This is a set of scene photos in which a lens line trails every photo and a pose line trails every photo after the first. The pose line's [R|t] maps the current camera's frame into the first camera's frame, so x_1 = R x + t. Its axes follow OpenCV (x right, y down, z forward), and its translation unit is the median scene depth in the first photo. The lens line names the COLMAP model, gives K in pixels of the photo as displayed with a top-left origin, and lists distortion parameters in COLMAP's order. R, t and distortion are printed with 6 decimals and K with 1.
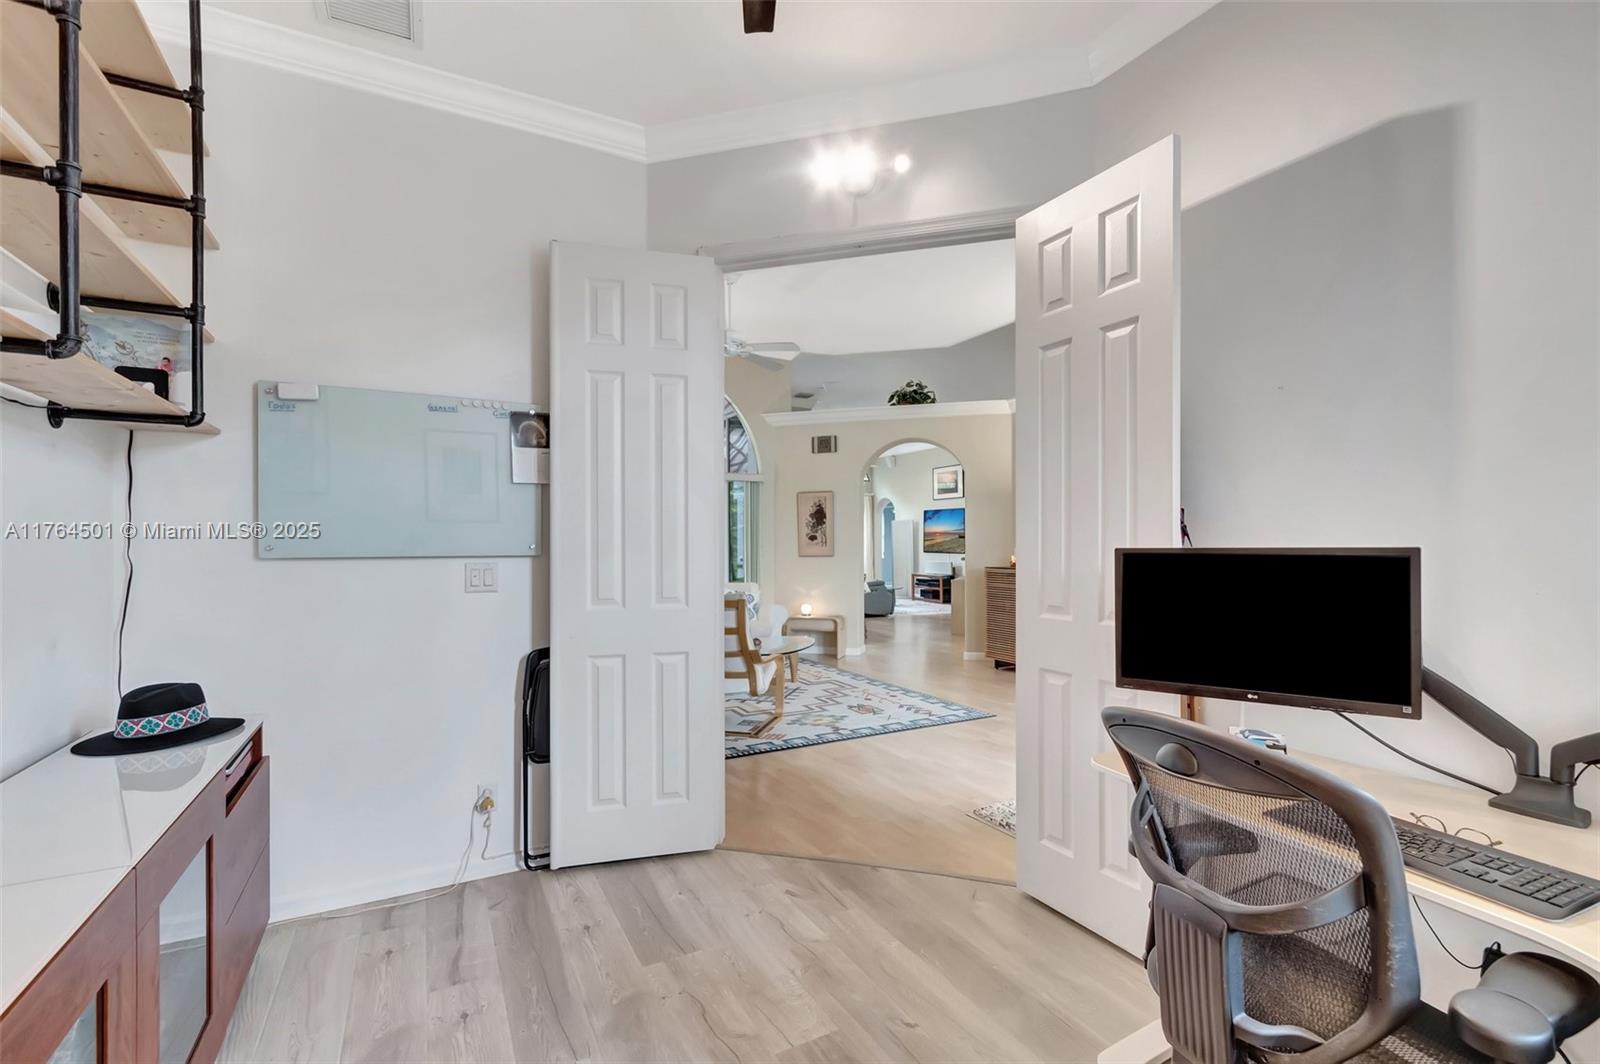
lens RADIAL K [[714.3, 0, 808.8], [0, 714.3, 549.1], [0, 0, 1]] dist [0.000955, -0.000685]
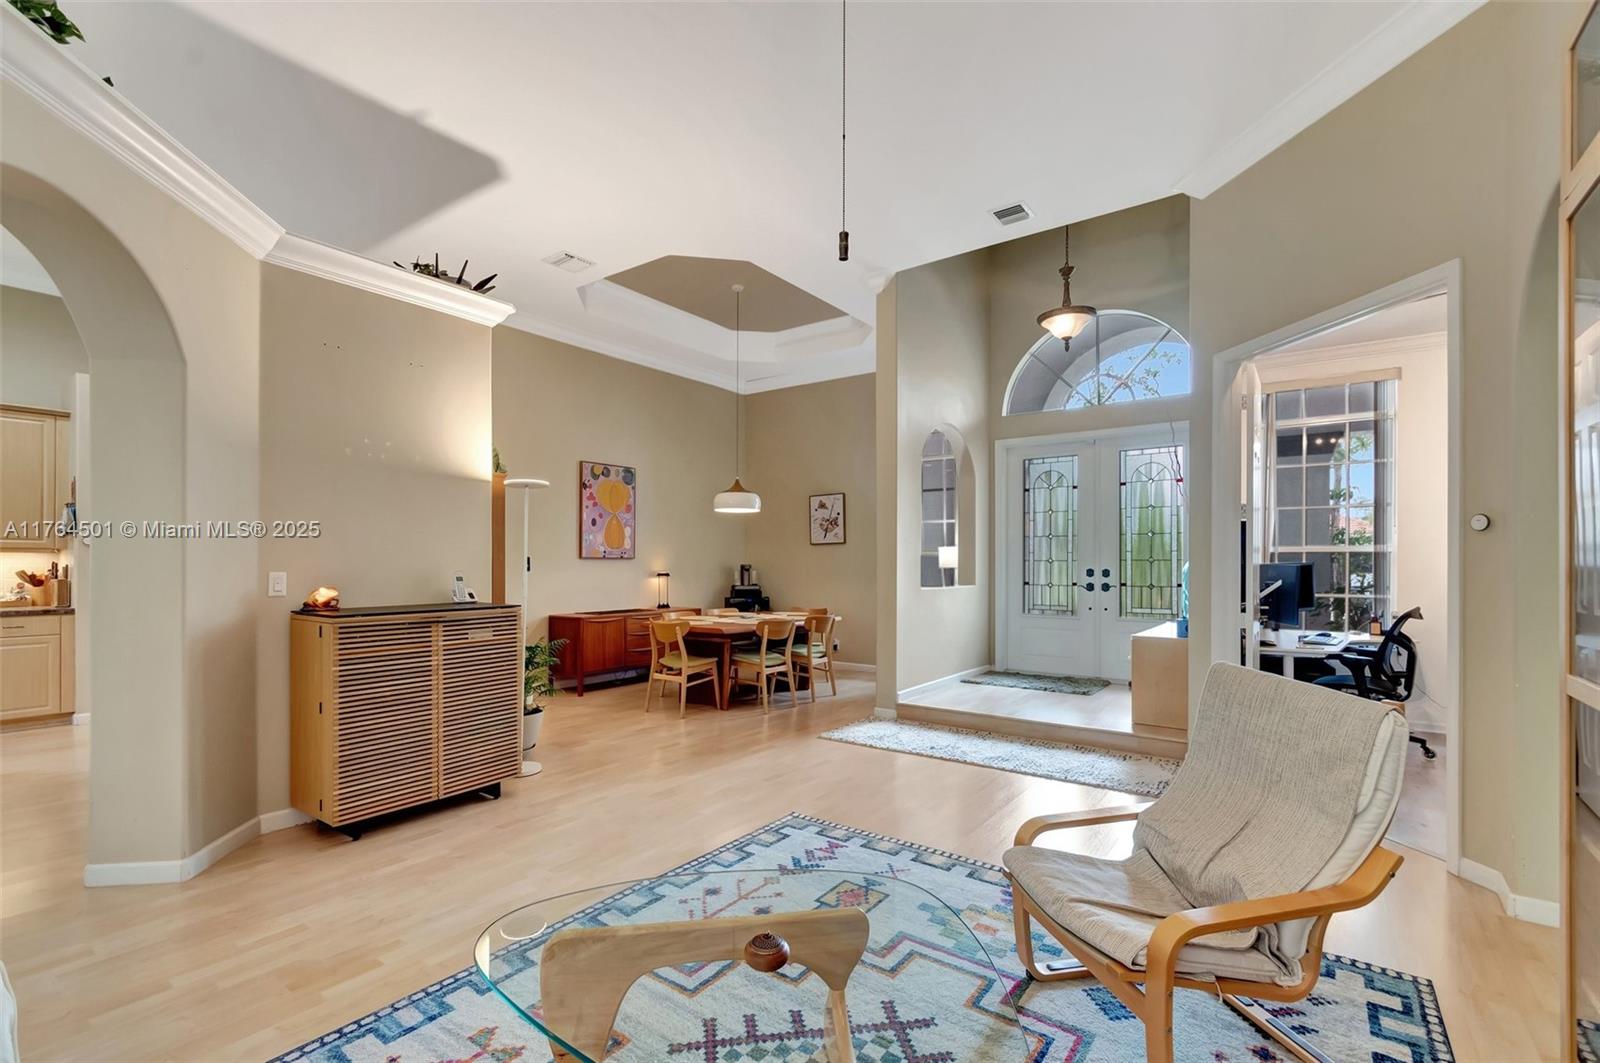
lens RADIAL K [[716.1, 0, 796.6], [0, 716.1, 549.6], [0, 0, 1]] dist [-0.000059, -0.000078]
pose [[-0.423138, 0.018090, 0.905885, -0.360576], [0.005880, 0.999834, -0.017219, -0.006773], [-0.906046, -0.001959, -0.423174, 1.273314]]
